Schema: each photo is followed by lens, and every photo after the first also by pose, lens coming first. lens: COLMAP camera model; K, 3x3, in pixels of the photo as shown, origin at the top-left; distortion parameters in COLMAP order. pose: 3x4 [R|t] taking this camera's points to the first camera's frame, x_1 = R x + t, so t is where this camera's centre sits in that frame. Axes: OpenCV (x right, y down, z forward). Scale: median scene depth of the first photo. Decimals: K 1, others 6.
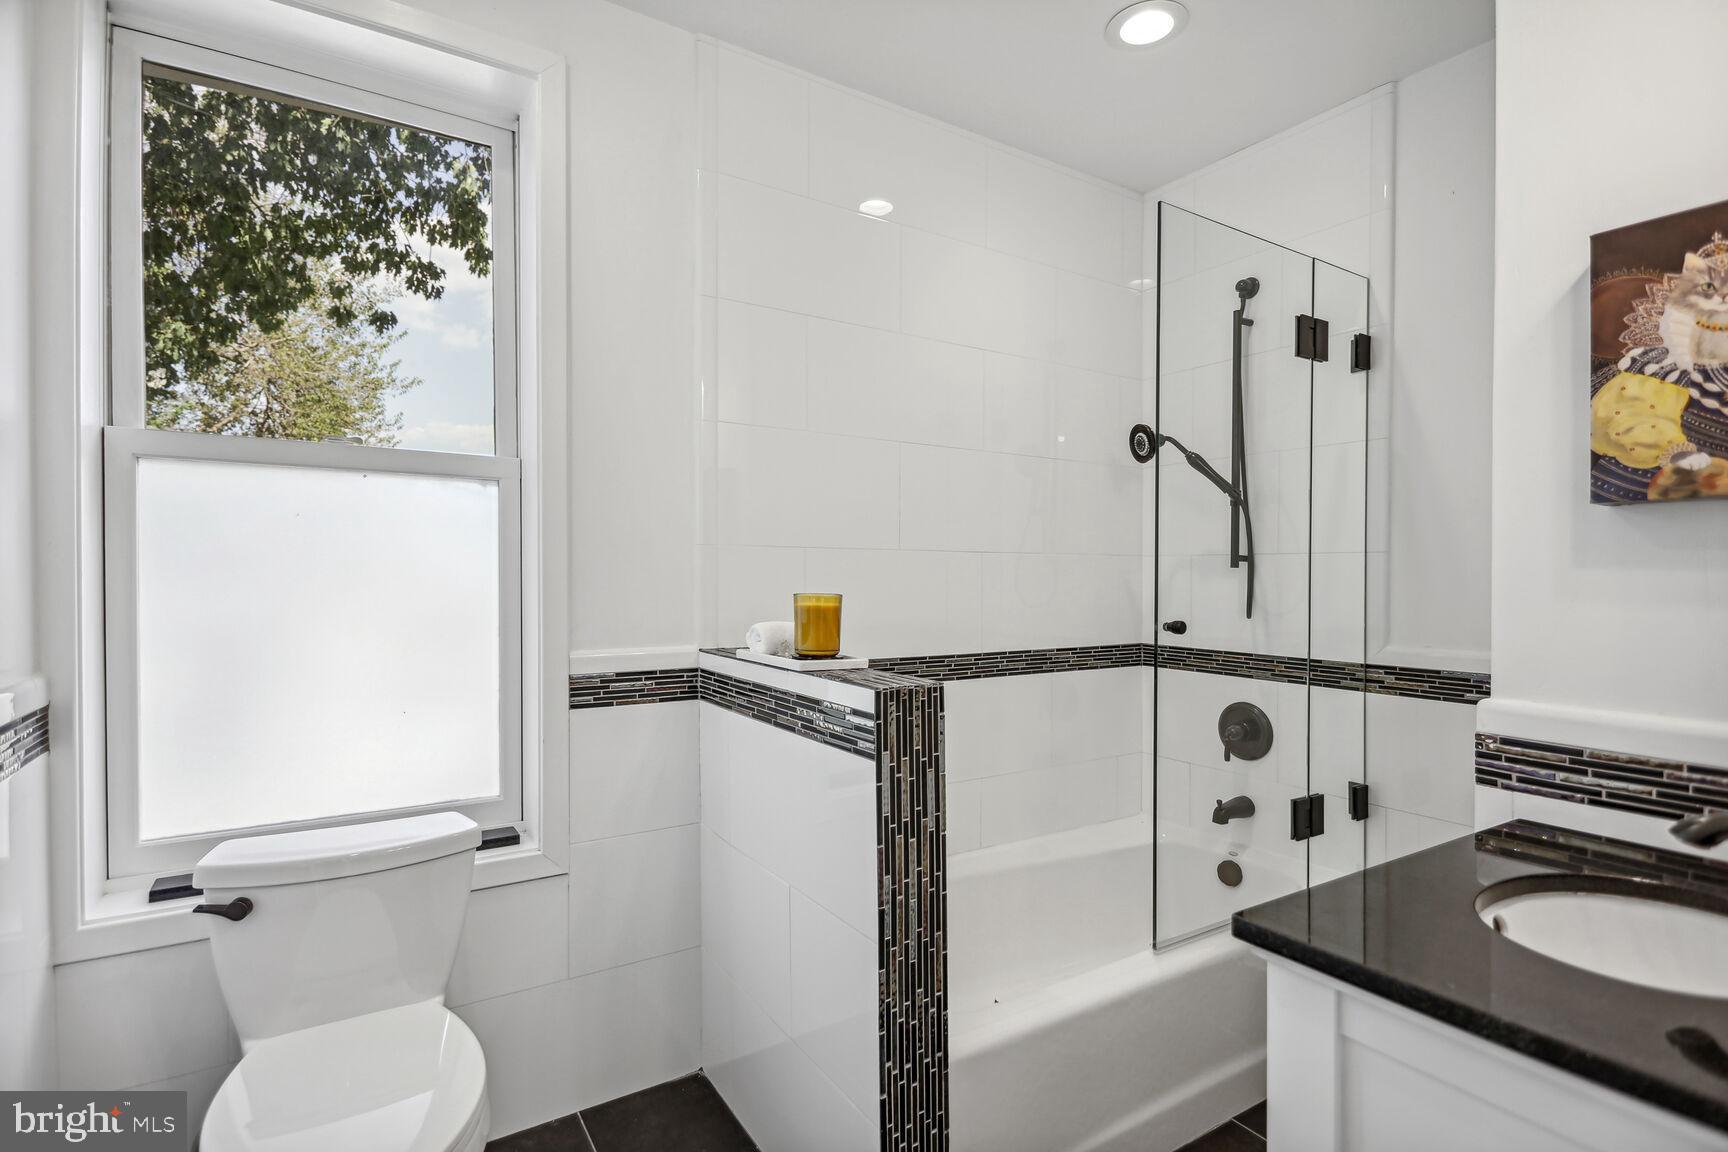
lens RADIAL K [[830.3, 0, 856.5], [0, 830.3, 568.7], [0, 0, 1]] dist [-0.024533, 0.000861]
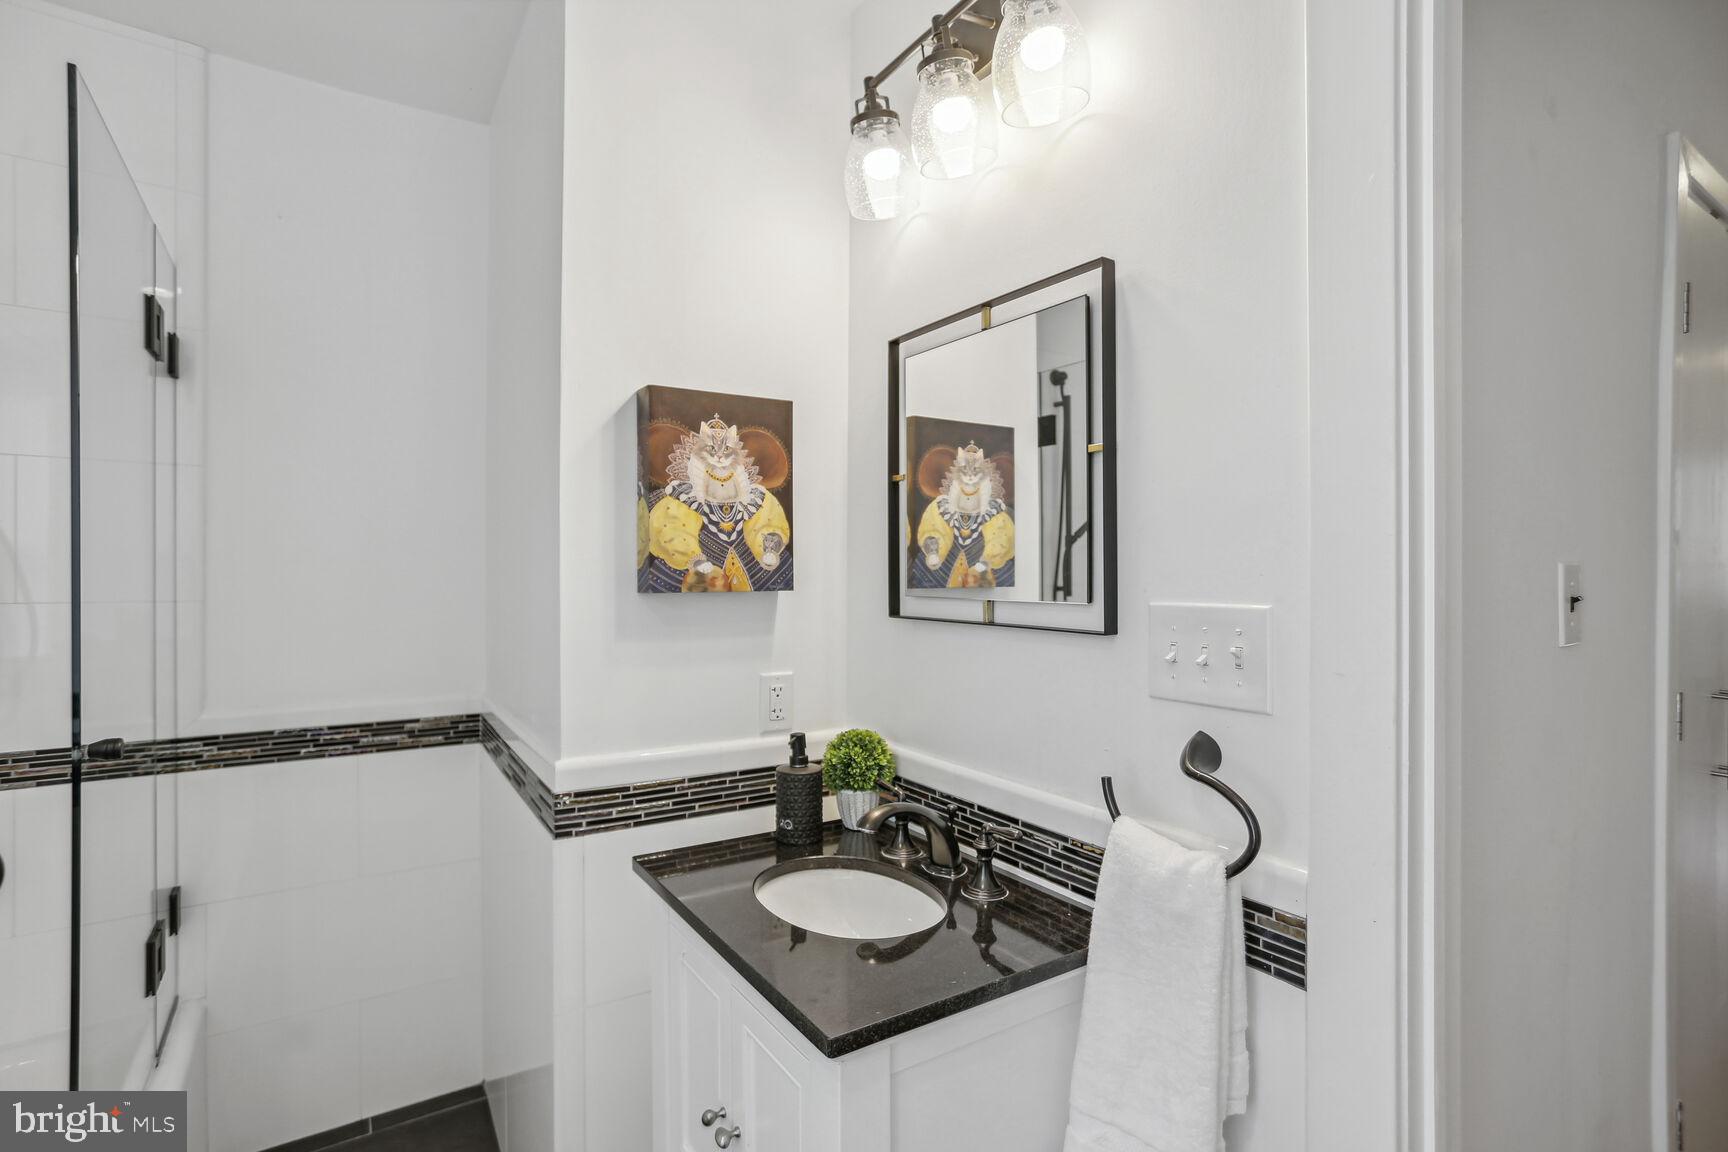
lens RADIAL K [[830.3, 0, 856.5], [0, 830.3, 568.7], [0, 0, 1]] dist [-0.024533, 0.000861]
pose [[-0.007919, 0.000547, 0.999968, -0.435862], [-0.008441, 0.999964, -0.000614, -0.127937], [-0.999933, -0.008445, -0.007914, 0.719894]]
